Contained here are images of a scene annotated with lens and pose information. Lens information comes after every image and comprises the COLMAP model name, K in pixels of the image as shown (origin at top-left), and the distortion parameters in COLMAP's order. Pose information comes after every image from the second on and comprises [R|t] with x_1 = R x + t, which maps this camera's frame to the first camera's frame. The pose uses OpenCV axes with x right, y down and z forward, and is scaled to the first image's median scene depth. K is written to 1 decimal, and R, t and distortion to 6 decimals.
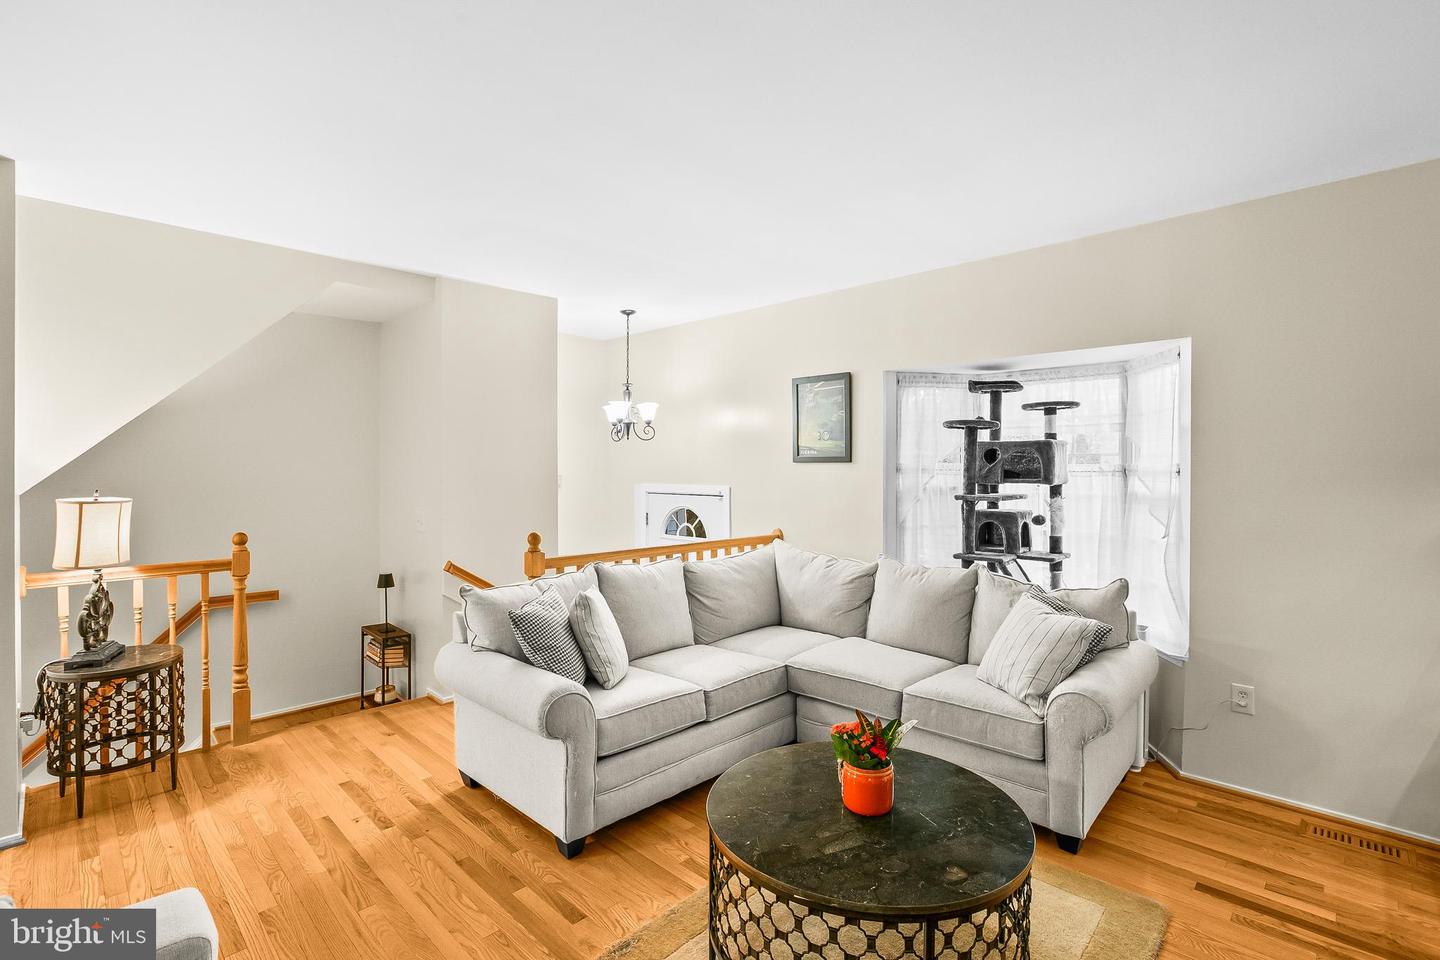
lens RADIAL K [[670.2, 0, 719.0], [0, 670.2, 465.4], [0, 0, 1]] dist [-0.037214, 0.017026]
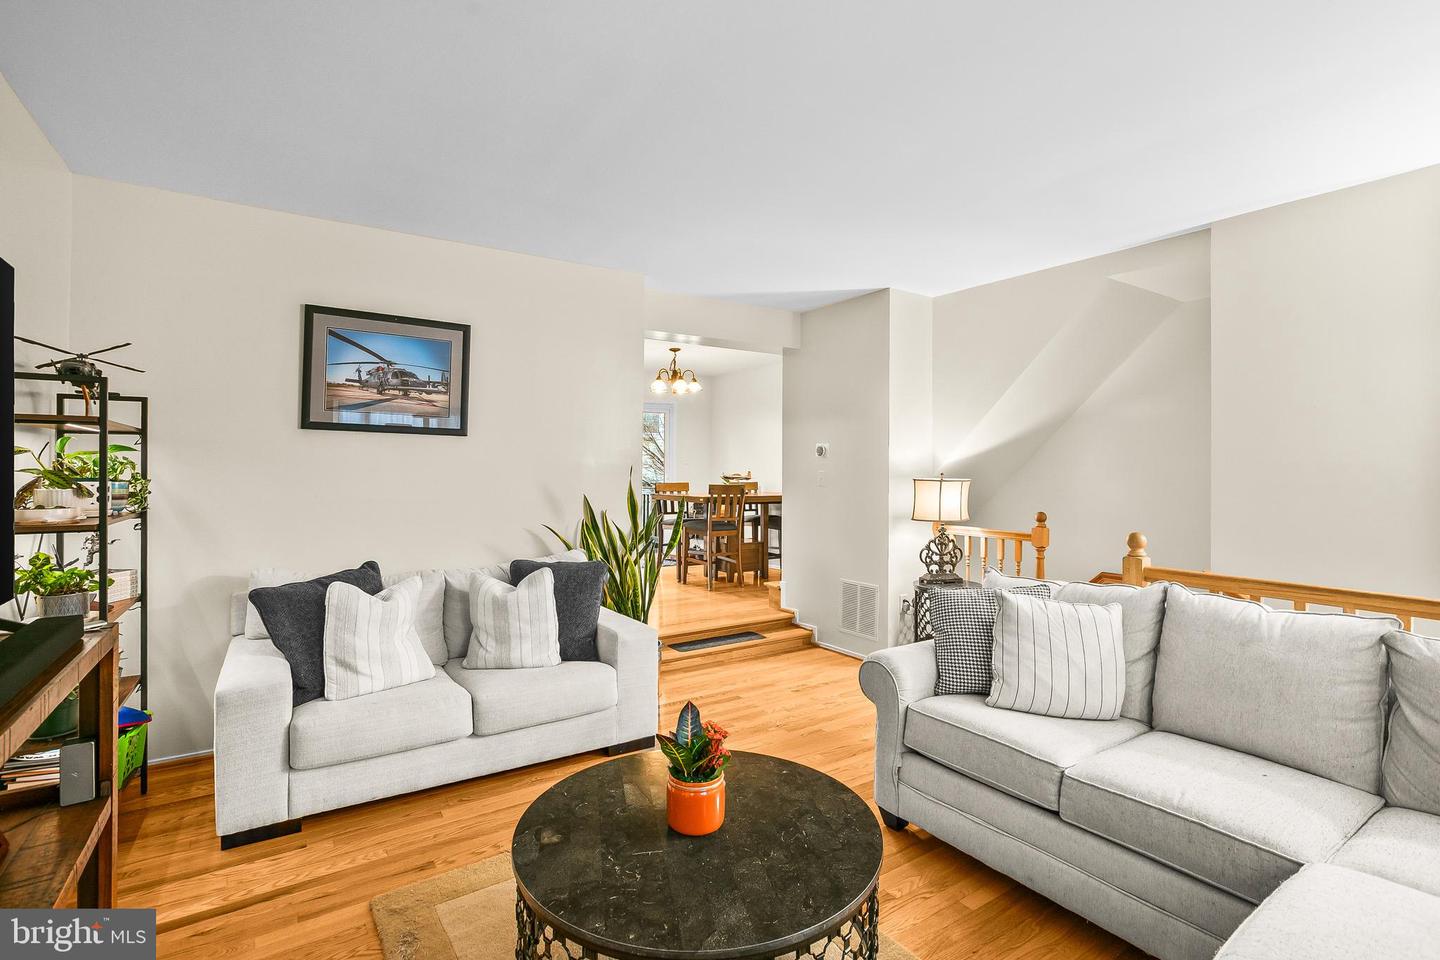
lens RADIAL K [[670.2, 0, 718.4], [0, 670.2, 467.6], [0, 0, 1]] dist [-0.037214, 0.017026]
pose [[-0.195405, -0.005495, -0.980707, 0.717446], [-0.001349, 0.999985, -0.005334, 0.033099], [0.980722, 0.000280, -0.195409, 0.799469]]
